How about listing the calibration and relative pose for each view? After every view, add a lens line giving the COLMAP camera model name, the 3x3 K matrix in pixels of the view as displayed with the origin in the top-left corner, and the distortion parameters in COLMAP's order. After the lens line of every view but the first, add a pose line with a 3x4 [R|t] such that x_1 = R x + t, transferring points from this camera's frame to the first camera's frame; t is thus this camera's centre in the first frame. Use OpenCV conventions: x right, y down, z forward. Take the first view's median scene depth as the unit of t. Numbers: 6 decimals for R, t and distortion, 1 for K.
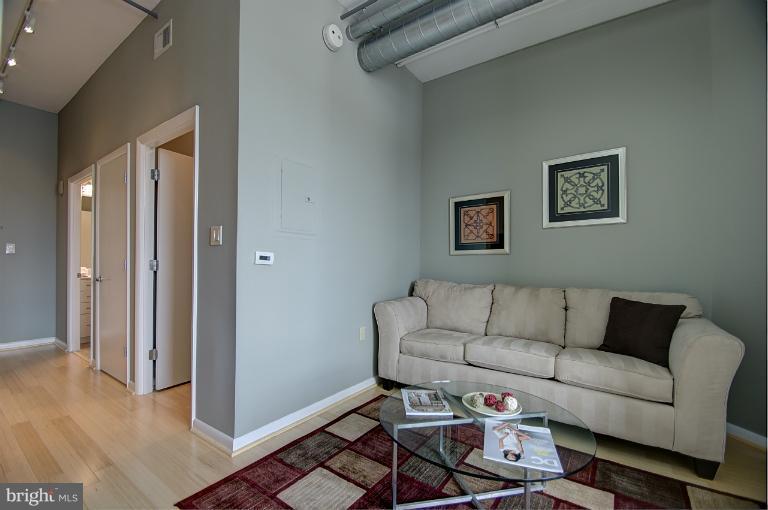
lens RADIAL K [[333.9, 0, 374.6], [0, 333.9, 265.7], [0, 0, 1]] dist [0.001915, -0.009471]
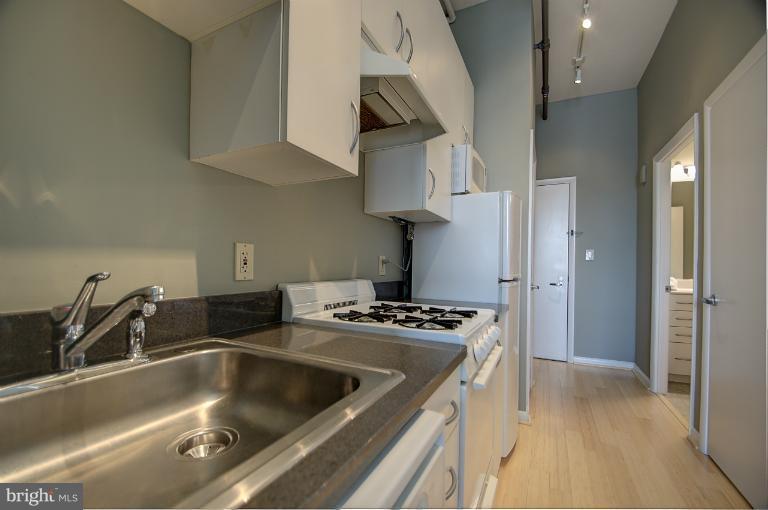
lens RADIAL K [[333.9, 0, 374.1], [0, 333.9, 265.1], [0, 0, 1]] dist [0.001915, -0.009471]
pose [[0.151553, -0.007821, -0.988418, -0.419360], [-0.016236, 0.999814, -0.010400, -0.005870], [0.988316, 0.017624, 0.151398, 0.403627]]
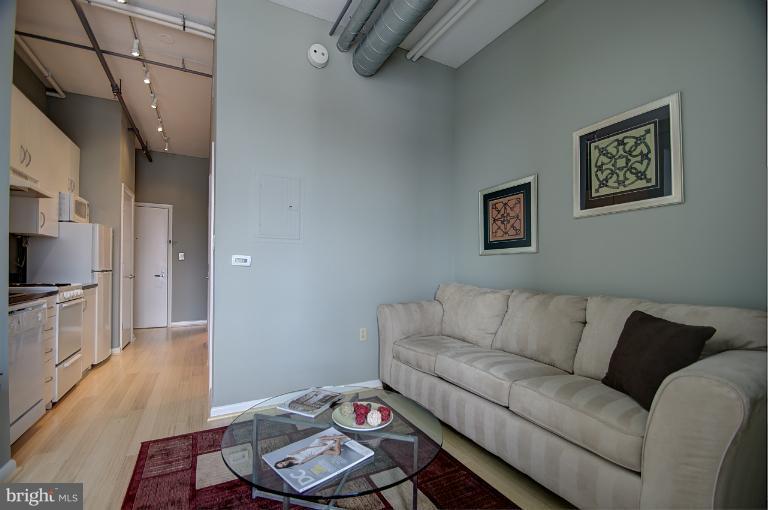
lens RADIAL K [[333.9, 0, 374.9], [0, 333.9, 264.7], [0, 0, 1]] dist [0.001915, -0.009471]
pose [[0.894593, -0.006251, -0.446838, 0.464828], [-0.000022, 0.999902, -0.014033, 0.007054], [0.446882, 0.012564, 0.894505, 0.110337]]
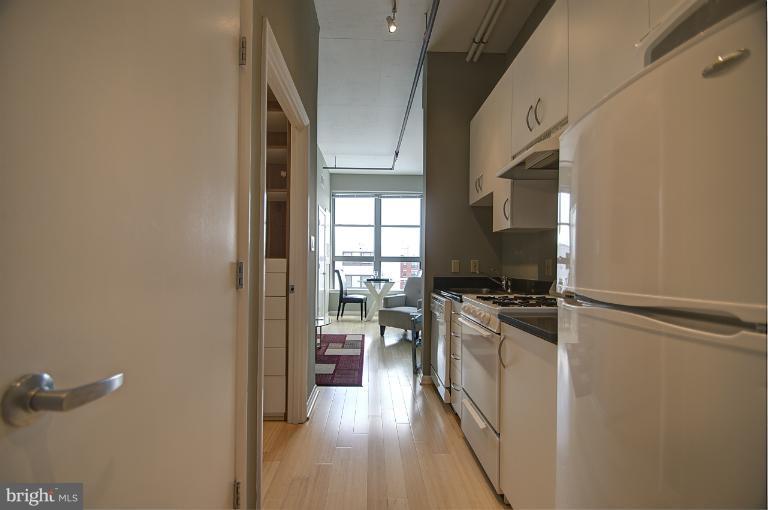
lens RADIAL K [[333.9, 0, 372.9], [0, 333.9, 263.9], [0, 0, 1]] dist [0.001915, -0.009471]
pose [[-0.600588, -0.015689, 0.799404, -1.218120], [-0.015510, 0.999848, 0.007971, -0.019383], [-0.799408, -0.007611, -0.600740, 1.174080]]
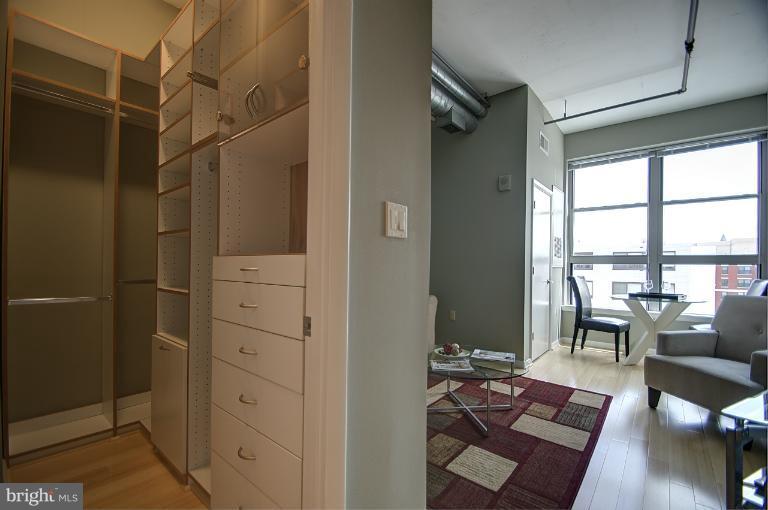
lens RADIAL K [[333.9, 0, 378.8], [0, 333.9, 265.3], [0, 0, 1]] dist [0.001915, -0.009471]
pose [[0.069167, -0.011928, 0.997534, -0.764699], [-0.010868, 0.999860, 0.012709, -0.017158], [-0.997546, -0.011720, 0.069027, 0.732290]]
